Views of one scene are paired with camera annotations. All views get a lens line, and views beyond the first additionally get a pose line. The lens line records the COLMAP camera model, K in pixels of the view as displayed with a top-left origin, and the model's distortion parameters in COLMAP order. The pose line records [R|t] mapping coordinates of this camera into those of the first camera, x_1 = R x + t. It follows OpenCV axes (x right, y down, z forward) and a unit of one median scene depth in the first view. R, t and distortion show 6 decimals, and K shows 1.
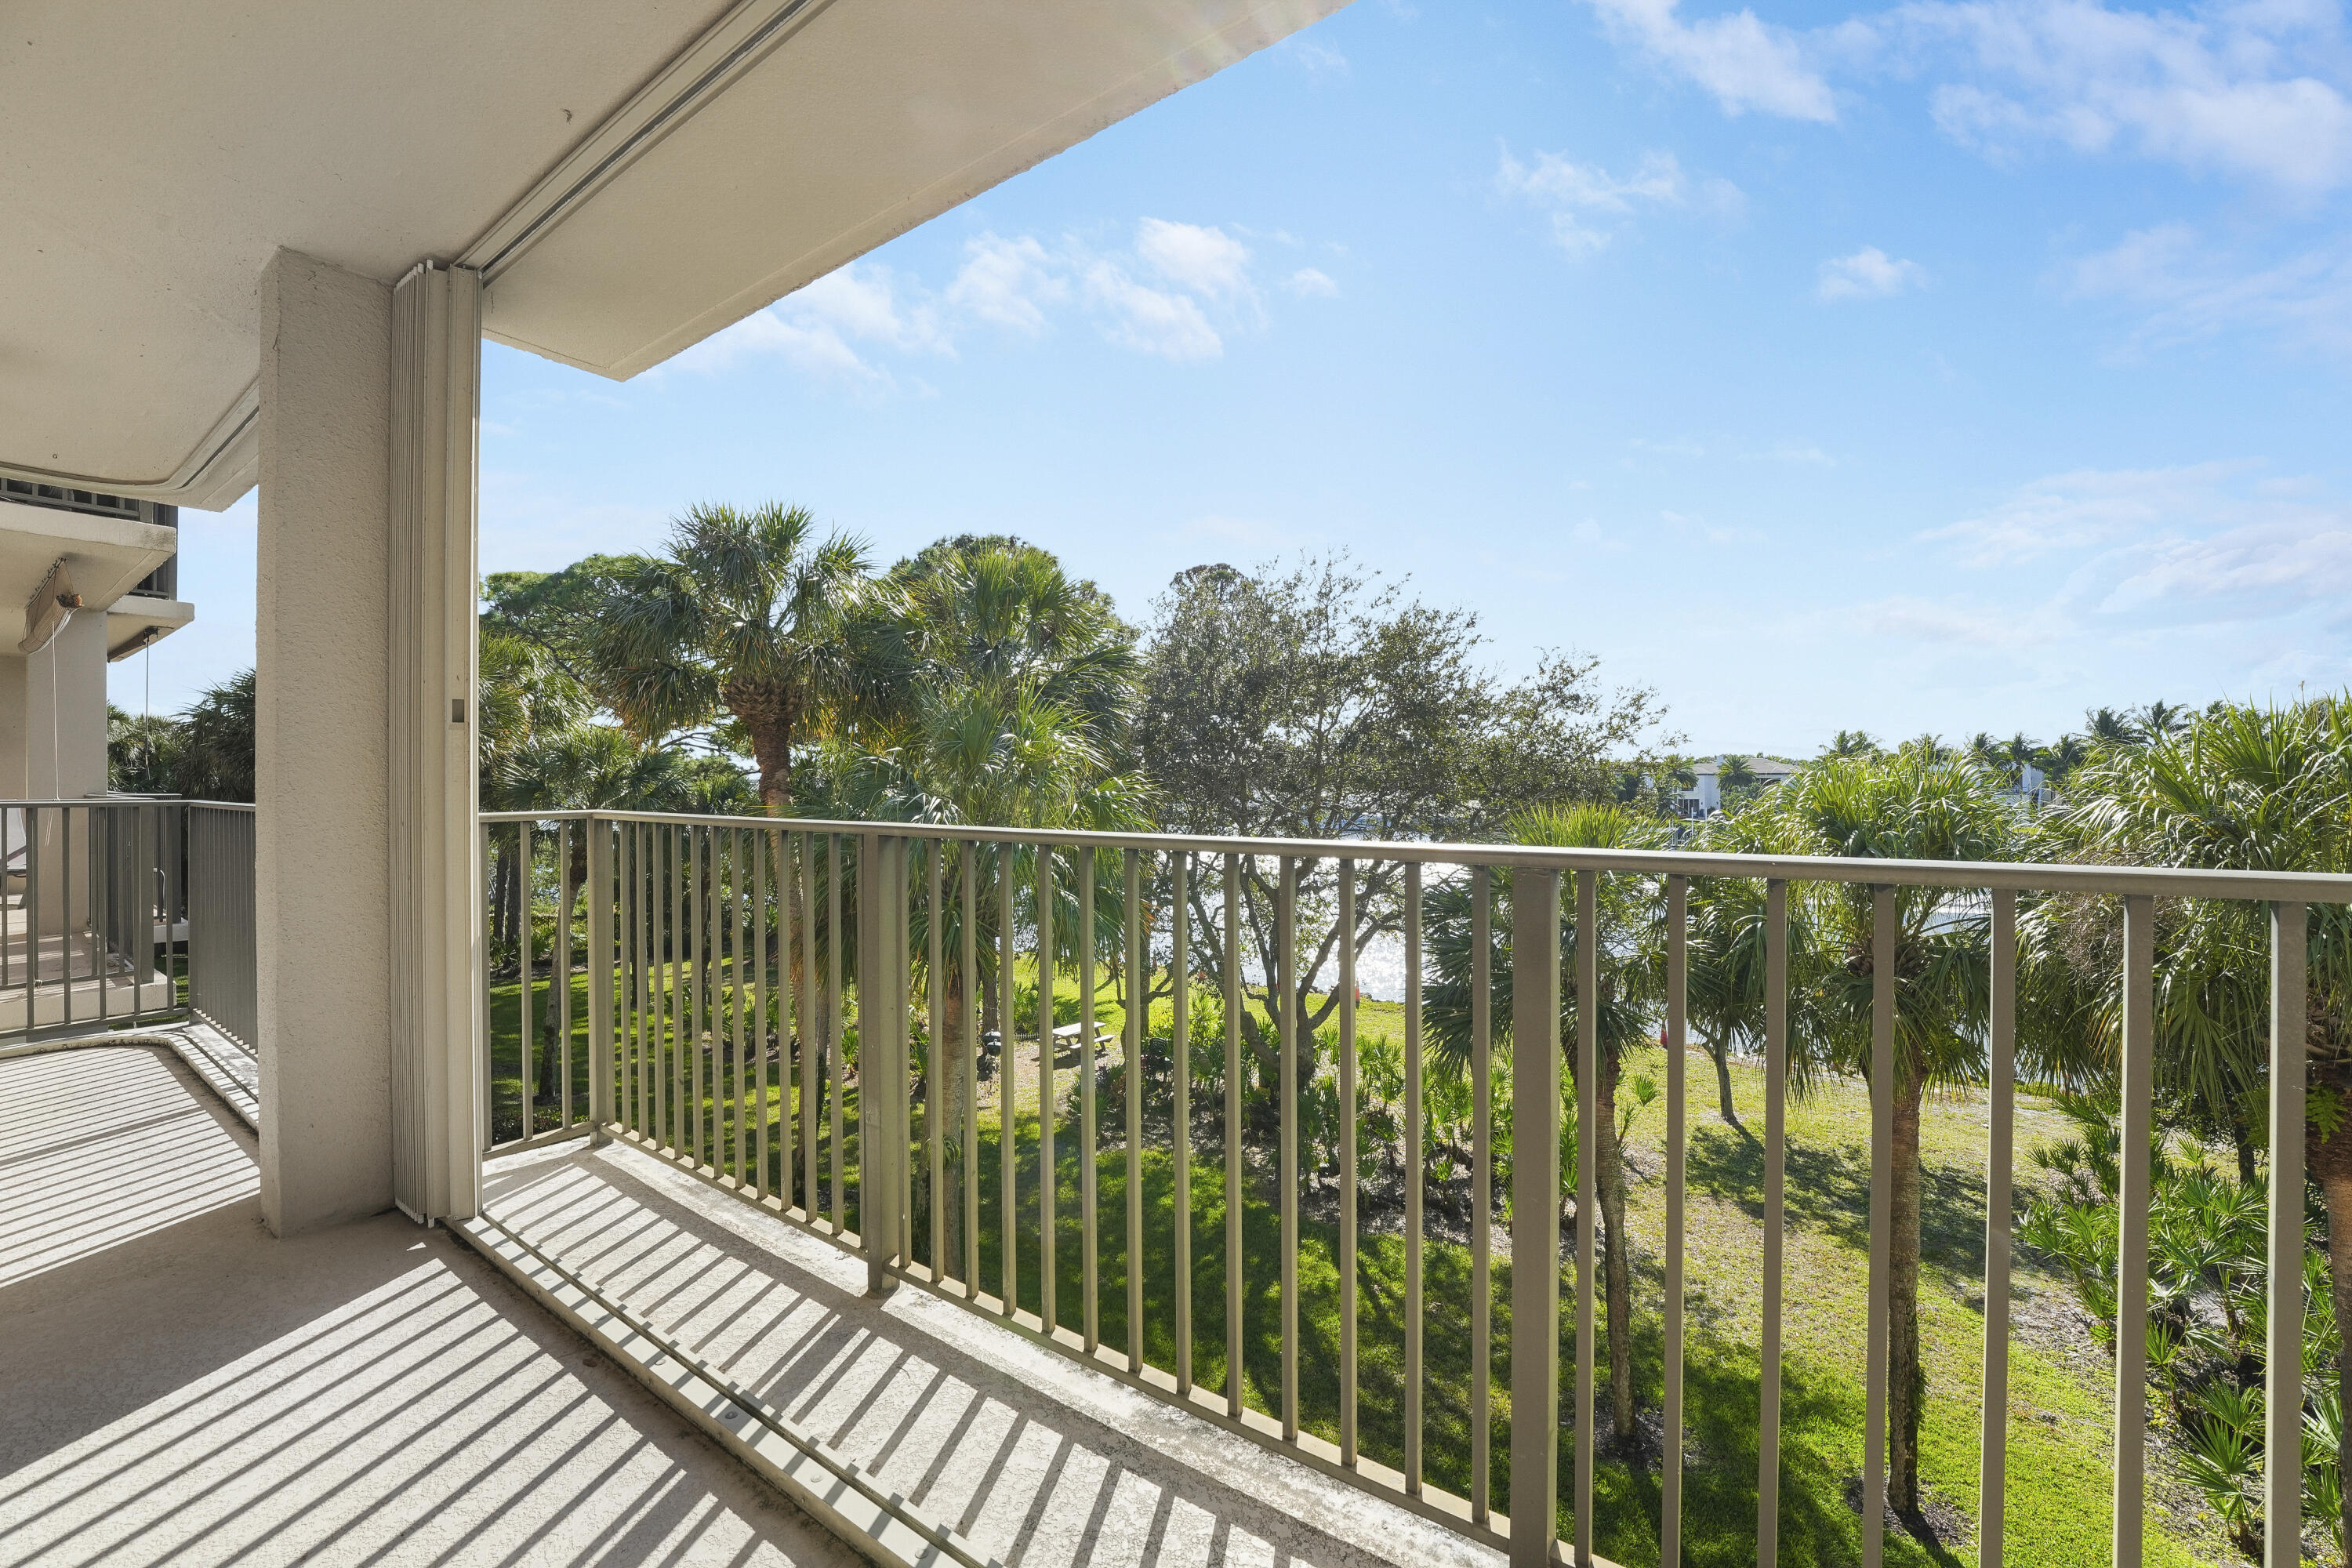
lens RADIAL K [[960.6, 0, 1176.0], [0, 960.6, 784.0], [0, 0, 1]] dist [-0.041133, 0.008117]
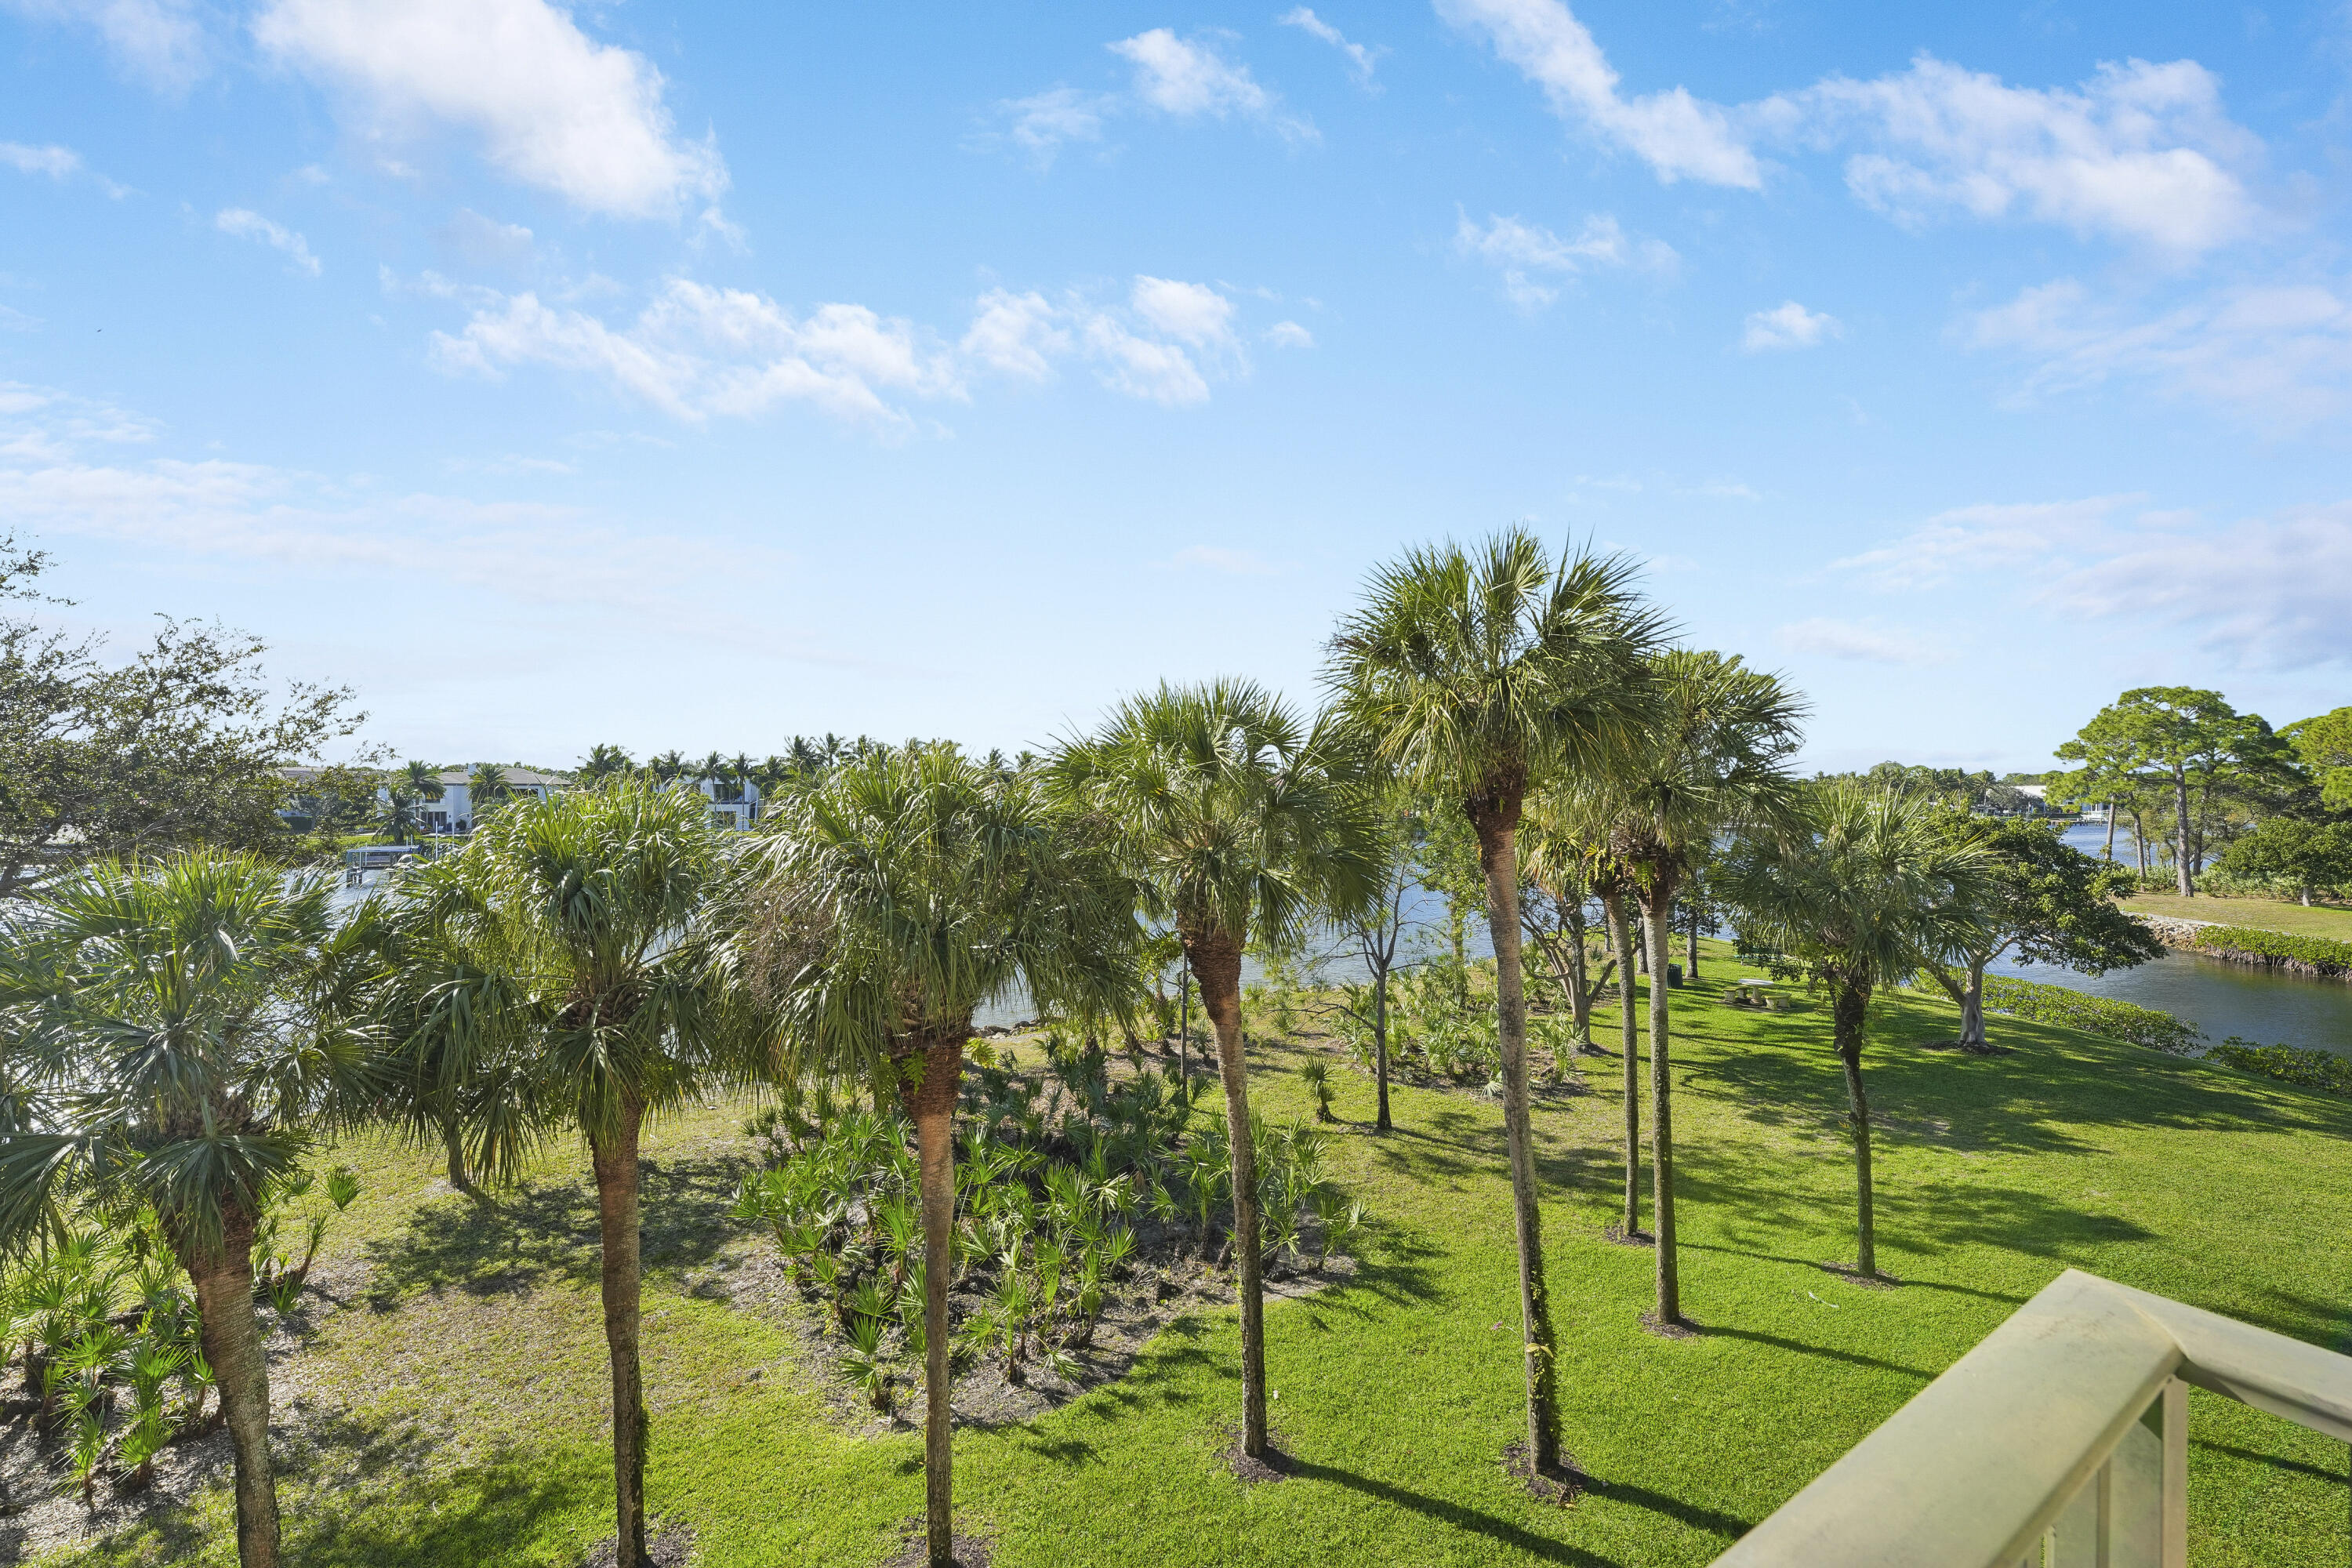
lens RADIAL K [[915.1, 0, 1118.6], [0, 915.1, 783.7], [0, 0, 1]] dist [-0.001214, -0.005283]
pose [[0.438825, 0.004105, 0.898563, 0.103120], [-0.003153, 0.999990, -0.003028, -0.021706], [-0.898567, -0.001504, 0.438833, 0.084943]]
